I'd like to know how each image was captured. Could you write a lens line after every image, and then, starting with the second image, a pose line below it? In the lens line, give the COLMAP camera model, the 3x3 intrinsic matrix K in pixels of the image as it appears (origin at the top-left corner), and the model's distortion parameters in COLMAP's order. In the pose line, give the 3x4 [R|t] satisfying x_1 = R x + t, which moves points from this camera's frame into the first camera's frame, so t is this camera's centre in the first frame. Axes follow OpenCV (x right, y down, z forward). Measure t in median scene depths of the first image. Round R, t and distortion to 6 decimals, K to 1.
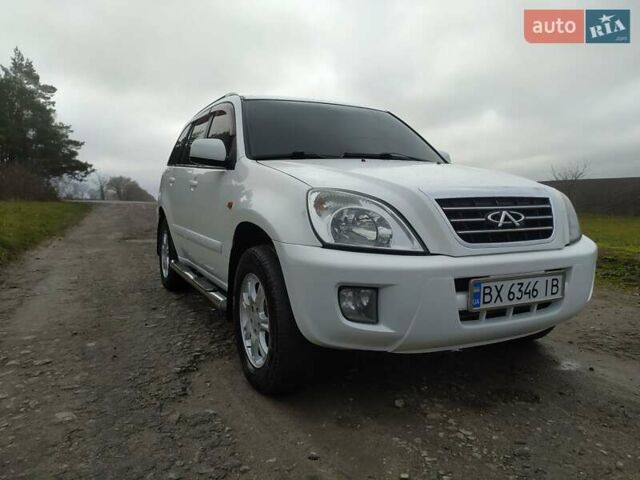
lens RADIAL K [[479.4, 0, 318.2], [0, 479.4, 237.9], [0, 0, 1]] dist [0.043519, -0.021880]
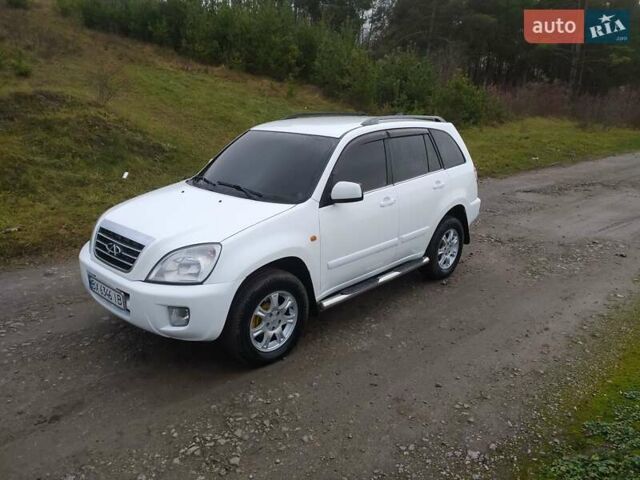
lens RADIAL K [[479.4, 0, 320.5], [0, 479.4, 238.5], [0, 0, 1]] dist [0.043519, -0.021880]
pose [[0.361548, 0.267771, -0.893075, 1.992901], [-0.108650, 0.963445, 0.244885, -0.525296], [0.926001, 0.008495, 0.377425, 0.973997]]
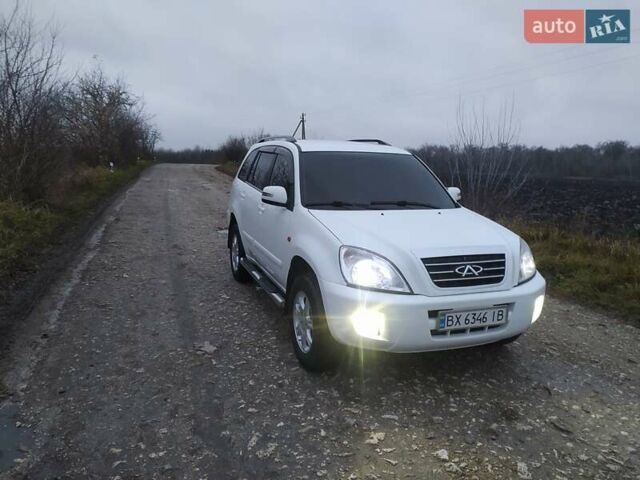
lens RADIAL K [[479.4, 0, 322.2], [0, 479.4, 244.8], [0, 0, 1]] dist [0.043519, -0.021880]
pose [[0.994668, 0.042553, -0.093940, 0.062791], [-0.034804, 0.995972, 0.082637, -0.218237], [0.097078, -0.078927, 0.992142, -0.521435]]
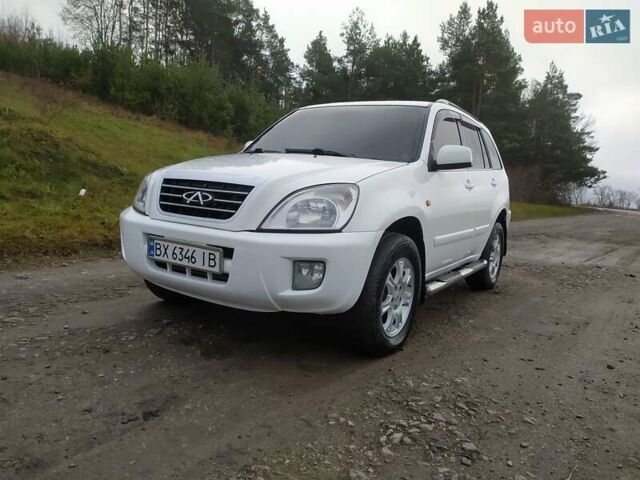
lens RADIAL K [[479.4, 0, 319.0], [0, 479.4, 238.6], [0, 0, 1]] dist [0.043519, -0.021880]
pose [[0.529063, 0.141129, -0.836765, 1.518981], [-0.151037, 0.985989, 0.070800, -0.067470], [0.835033, 0.088925, 0.542966, 0.564805]]
